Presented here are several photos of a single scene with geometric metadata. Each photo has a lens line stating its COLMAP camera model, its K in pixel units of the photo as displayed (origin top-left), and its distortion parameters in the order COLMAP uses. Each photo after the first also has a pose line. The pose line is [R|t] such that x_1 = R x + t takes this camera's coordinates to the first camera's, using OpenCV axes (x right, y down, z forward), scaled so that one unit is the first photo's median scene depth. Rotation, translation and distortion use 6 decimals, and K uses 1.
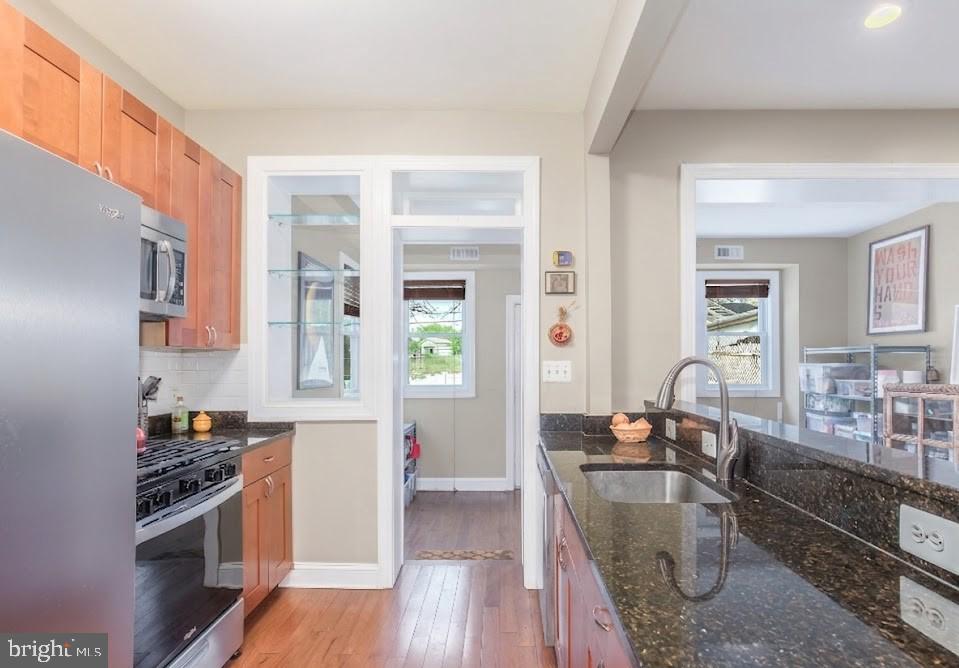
lens RADIAL K [[498.2, 0, 493.7], [0, 498.2, 360.6], [0, 0, 1]] dist [0.004084, 0.000716]
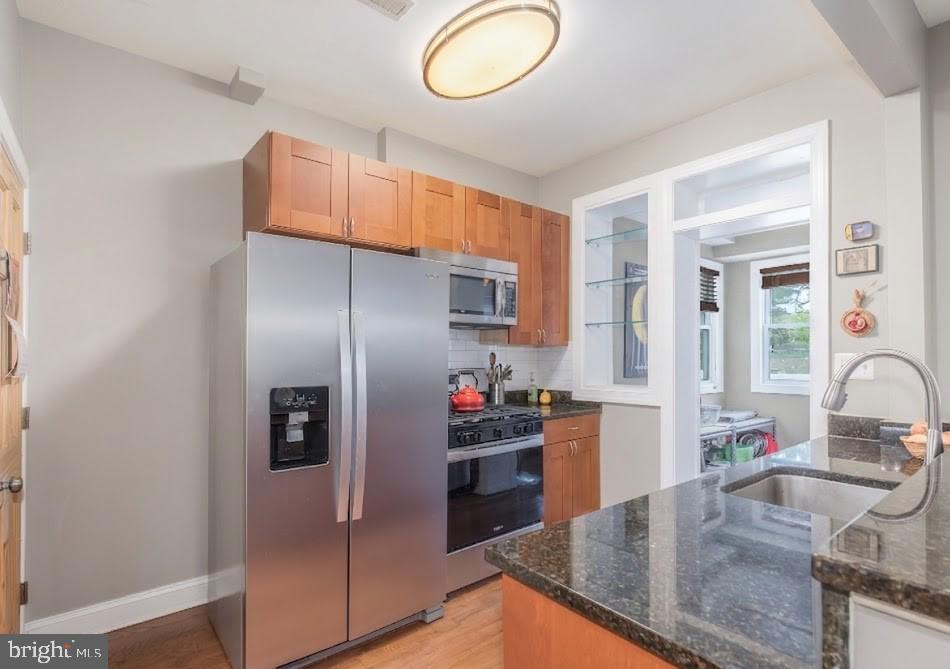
lens RADIAL K [[469.2, 0, 474.7], [0, 469.2, 350.7], [0, 0, 1]] dist [-0.004732, -0.000735]
pose [[0.635210, -0.005057, -0.772323, 0.317256], [0.002172, 0.999986, -0.004761, -0.002300], [0.772336, 0.001346, 0.635212, 0.005059]]
